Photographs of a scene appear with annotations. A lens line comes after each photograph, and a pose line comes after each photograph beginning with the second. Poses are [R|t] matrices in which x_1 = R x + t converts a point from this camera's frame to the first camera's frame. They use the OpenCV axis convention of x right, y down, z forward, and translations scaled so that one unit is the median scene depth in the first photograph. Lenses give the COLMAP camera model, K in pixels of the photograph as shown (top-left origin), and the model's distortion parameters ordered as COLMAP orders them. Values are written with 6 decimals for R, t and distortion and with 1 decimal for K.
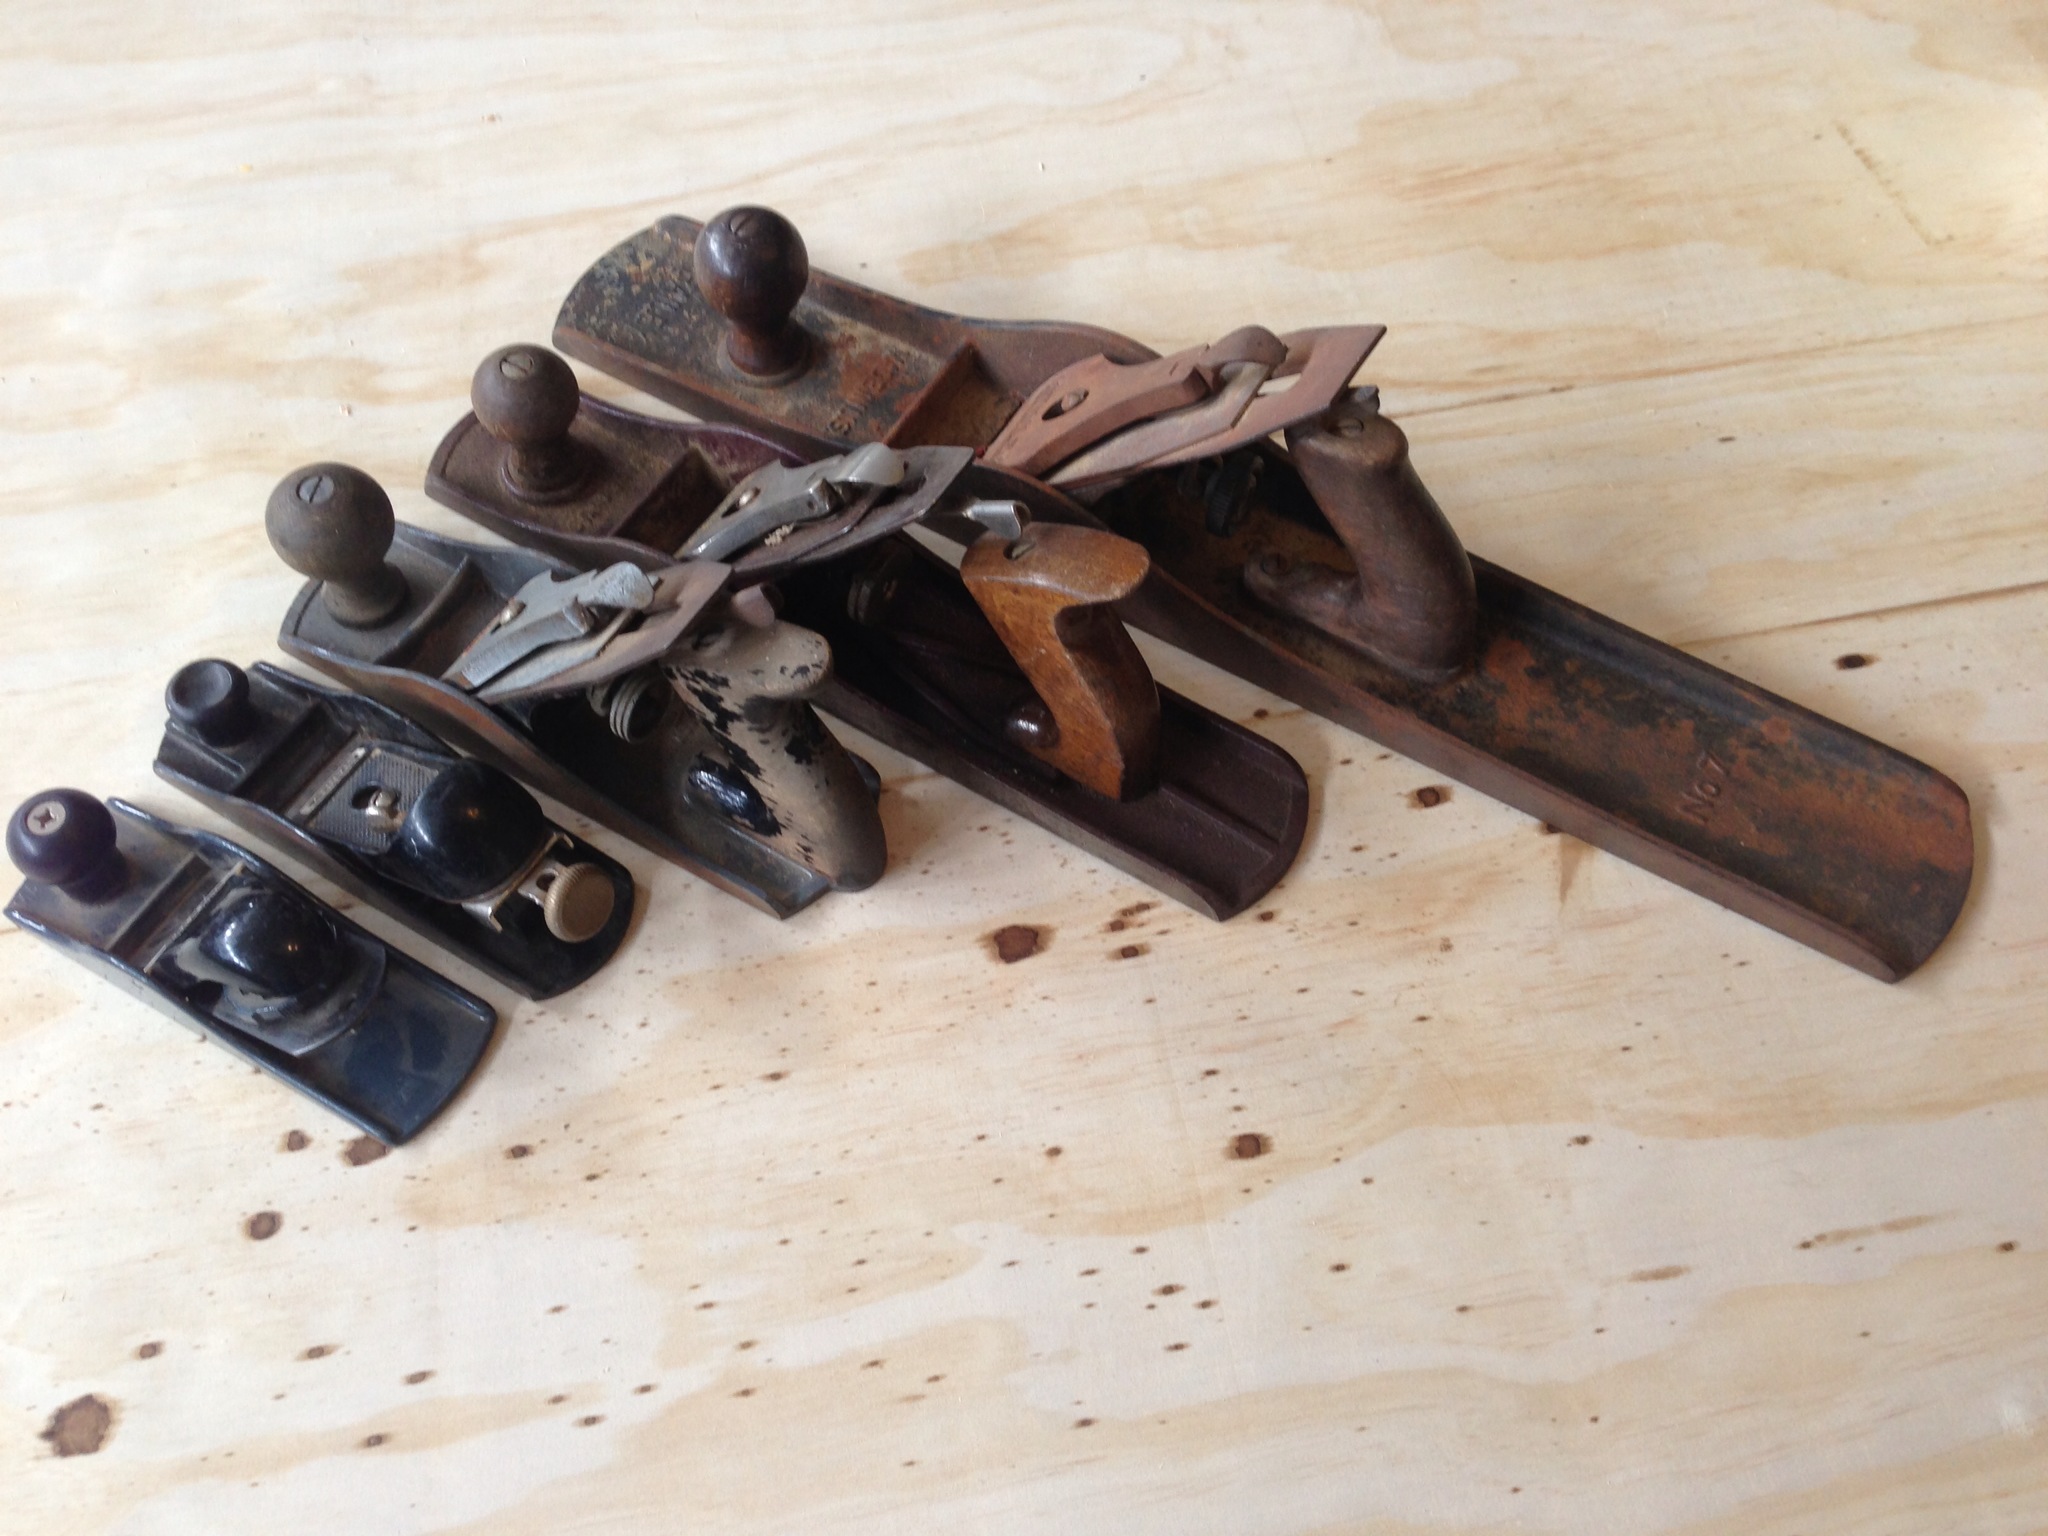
lens RADIAL K [[1956.8, 0, 1031.2], [0, 1956.8, 797.4], [0, 0, 1]] dist [0.189260, -0.386255]
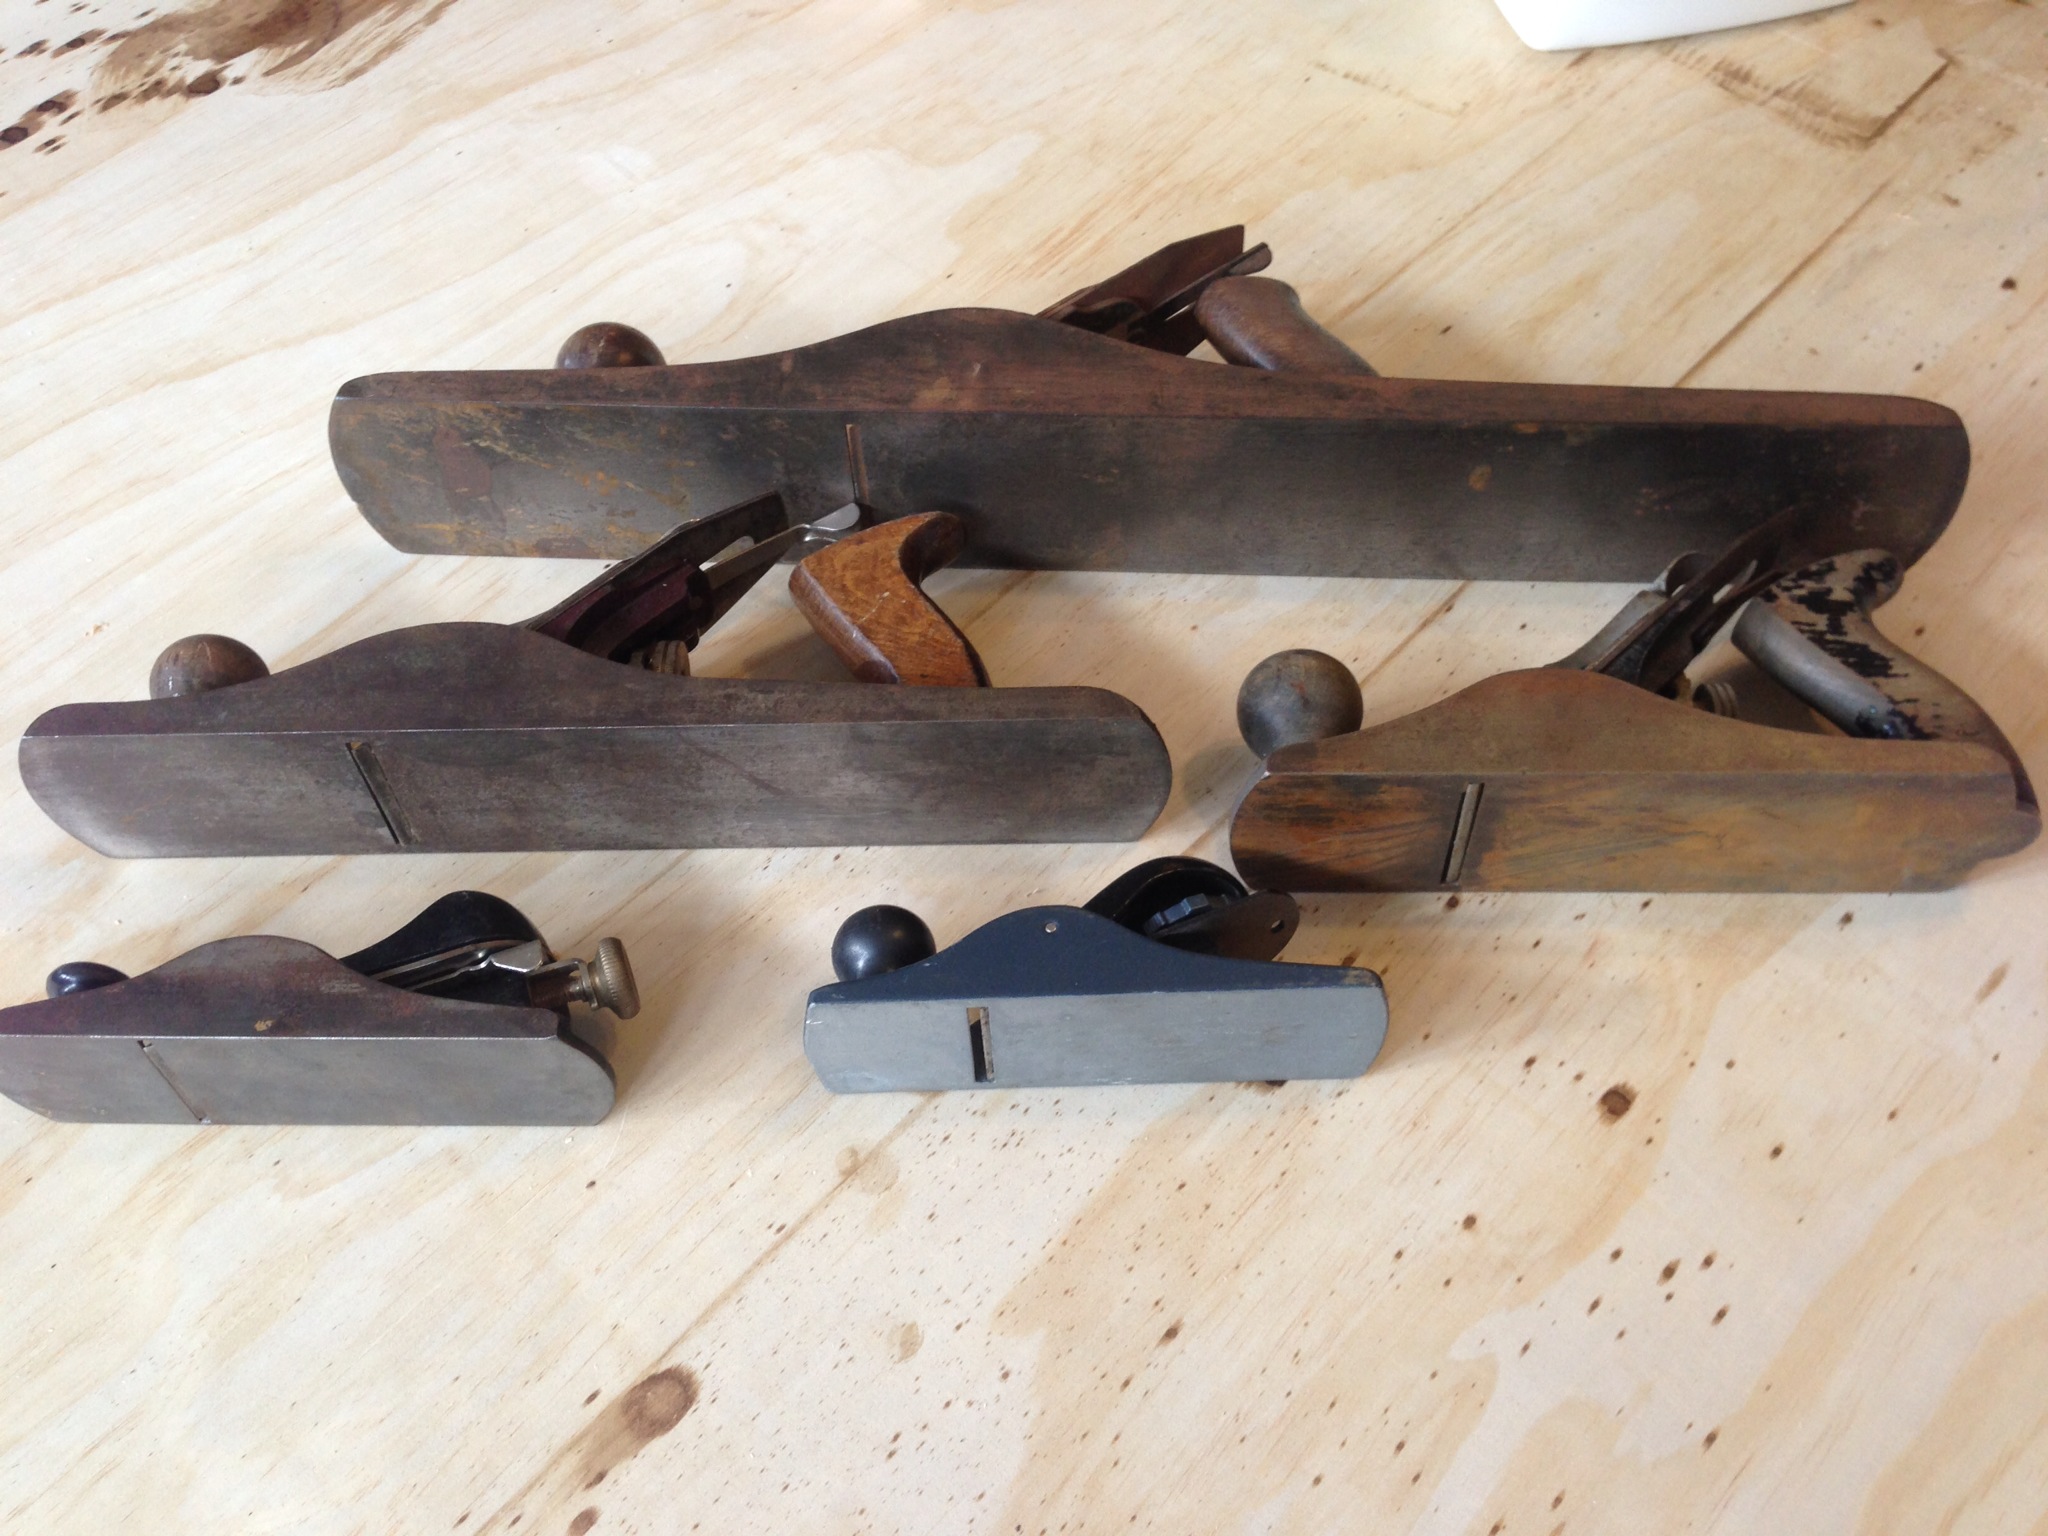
lens RADIAL K [[1956.8, 0, 1031.2], [0, 1956.8, 797.4], [0, 0, 1]] dist [0.189260, -0.386255]
pose [[0.804416, -0.484006, 0.344461, -0.368586], [0.525711, 0.850010, -0.033326, -0.060981], [-0.276665, 0.207895, 0.938209, 0.160231]]
